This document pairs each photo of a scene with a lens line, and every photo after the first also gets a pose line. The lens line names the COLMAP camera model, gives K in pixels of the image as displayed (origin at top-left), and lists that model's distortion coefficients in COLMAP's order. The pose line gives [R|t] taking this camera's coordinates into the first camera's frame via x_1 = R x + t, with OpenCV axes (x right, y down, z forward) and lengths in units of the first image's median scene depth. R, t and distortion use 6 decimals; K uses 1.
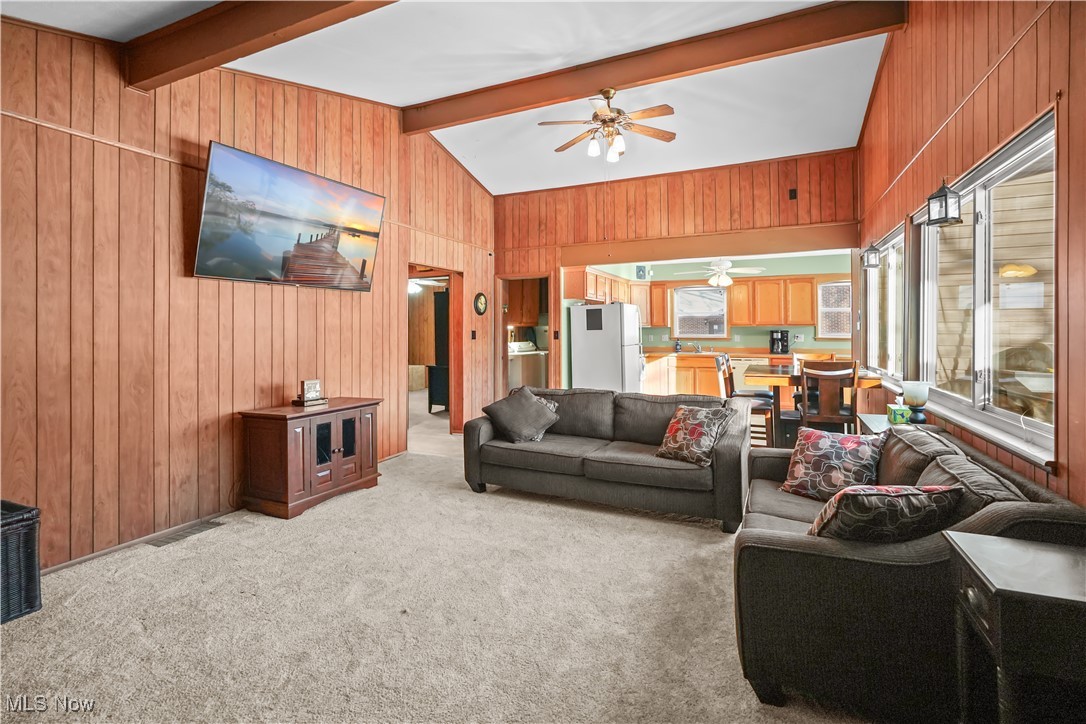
lens RADIAL K [[487.8, 0, 546.6], [0, 487.8, 331.2], [0, 0, 1]] dist [-0.001311, 0.000150]
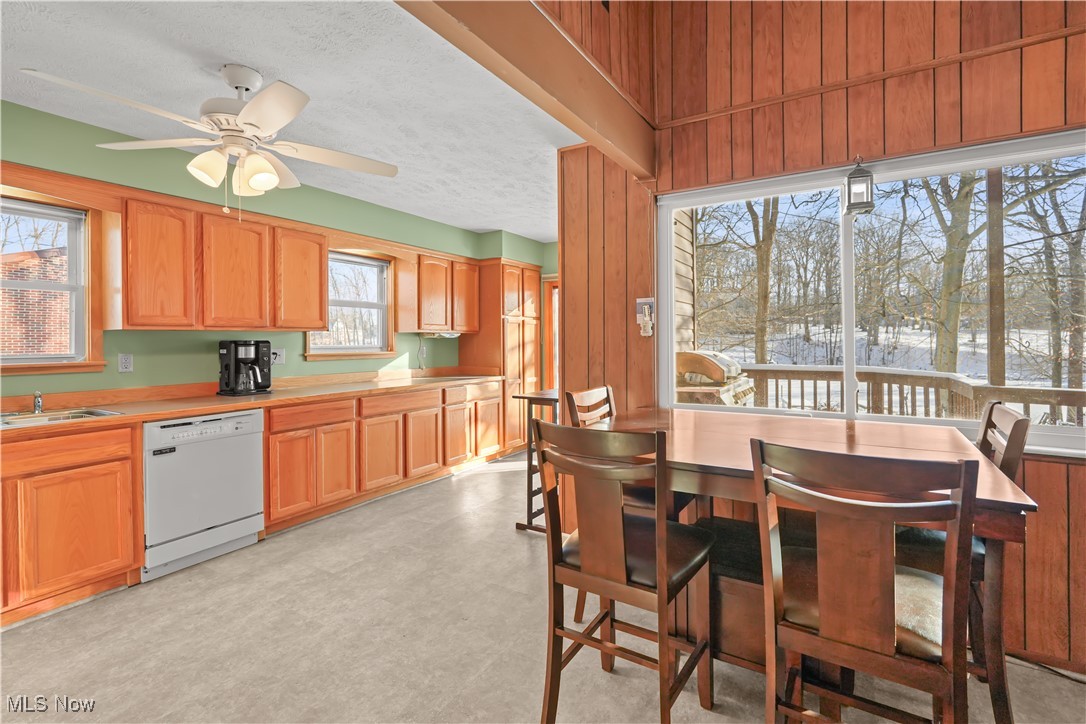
lens RADIAL K [[494.1, 0, 547.4], [0, 494.1, 338.6], [0, 0, 1]] dist [-0.012033, 0.008239]
pose [[0.120969, -0.002240, 0.992654, 0.069457], [0.009164, 0.999957, 0.001140, -0.001380], [-0.992614, 0.008959, 0.120984, 0.679362]]
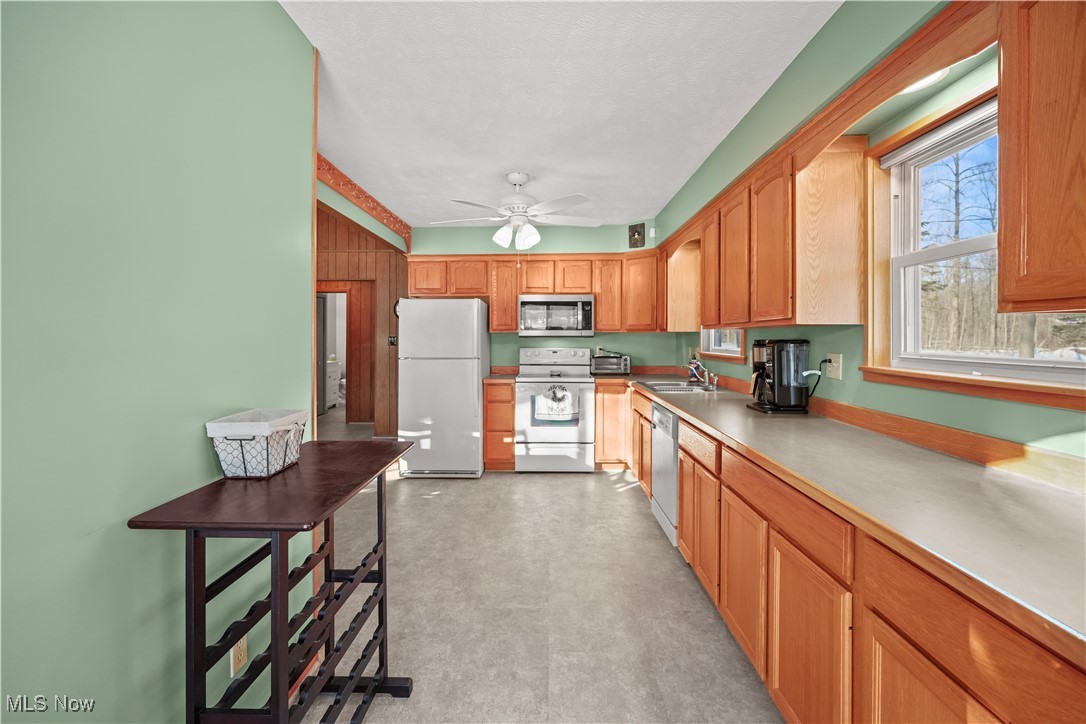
lens RADIAL K [[494.1, 0, 547.4], [0, 494.1, 338.6], [0, 0, 1]] dist [-0.012033, 0.008239]
pose [[0.405510, 0.004624, -0.914079, 0.727283], [-0.002698, 0.999989, 0.003862, -0.003039], [0.914087, 0.000900, 0.405518, 0.723467]]
